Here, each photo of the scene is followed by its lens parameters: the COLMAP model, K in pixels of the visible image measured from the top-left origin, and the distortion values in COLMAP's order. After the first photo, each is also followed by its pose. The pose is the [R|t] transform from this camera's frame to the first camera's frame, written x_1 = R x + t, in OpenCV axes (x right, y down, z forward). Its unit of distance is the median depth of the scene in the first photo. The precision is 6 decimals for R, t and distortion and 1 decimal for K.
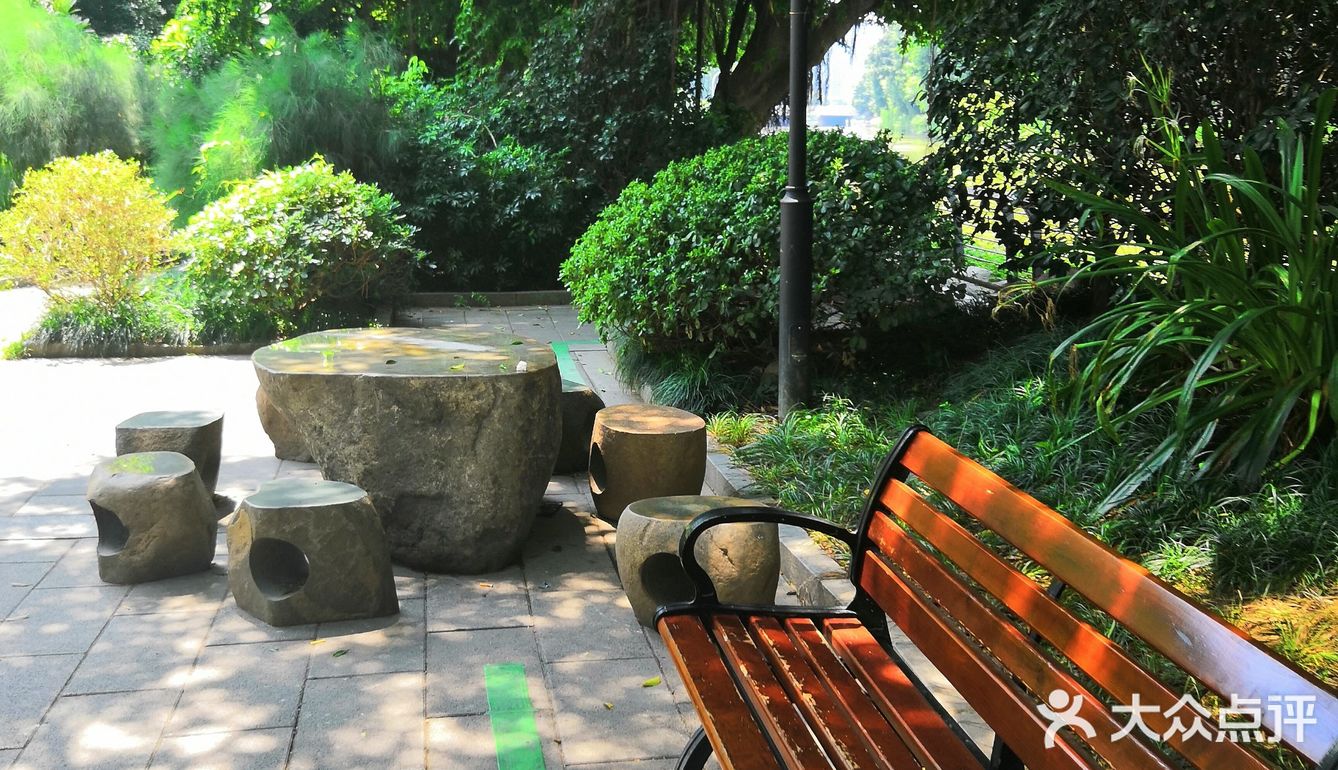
lens RADIAL K [[1302.4, 0, 667.6], [0, 1302.4, 384.9], [0, 0, 1]] dist [-0.029985, 0.000000]
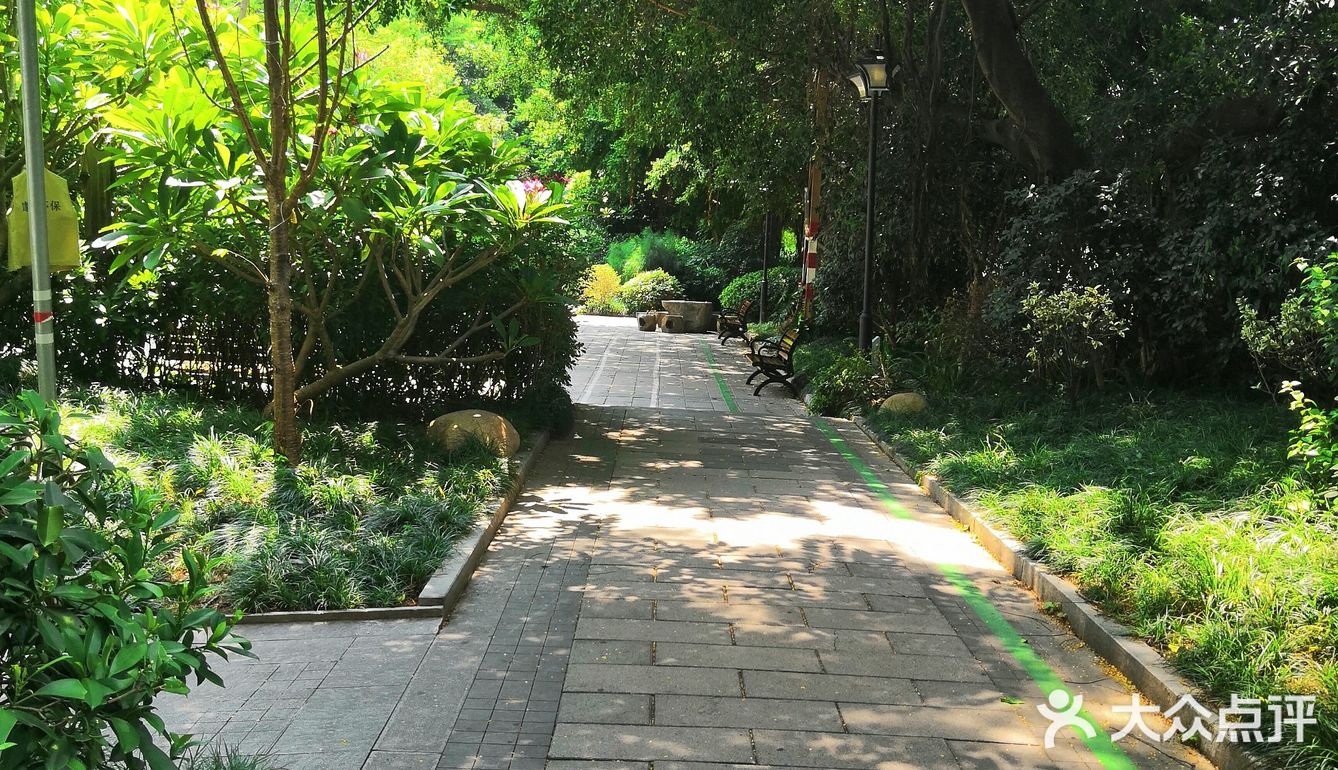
lens RADIAL K [[1302.4, 0, 668.8], [0, 1302.4, 384.2], [0, 0, 1]] dist [-0.029985, 0.000000]
pose [[0.984539, 0.057775, -0.165362, 0.369548], [-0.072867, 0.993566, -0.086700, 0.446872], [0.159289, 0.097409, 0.982415, -2.468665]]
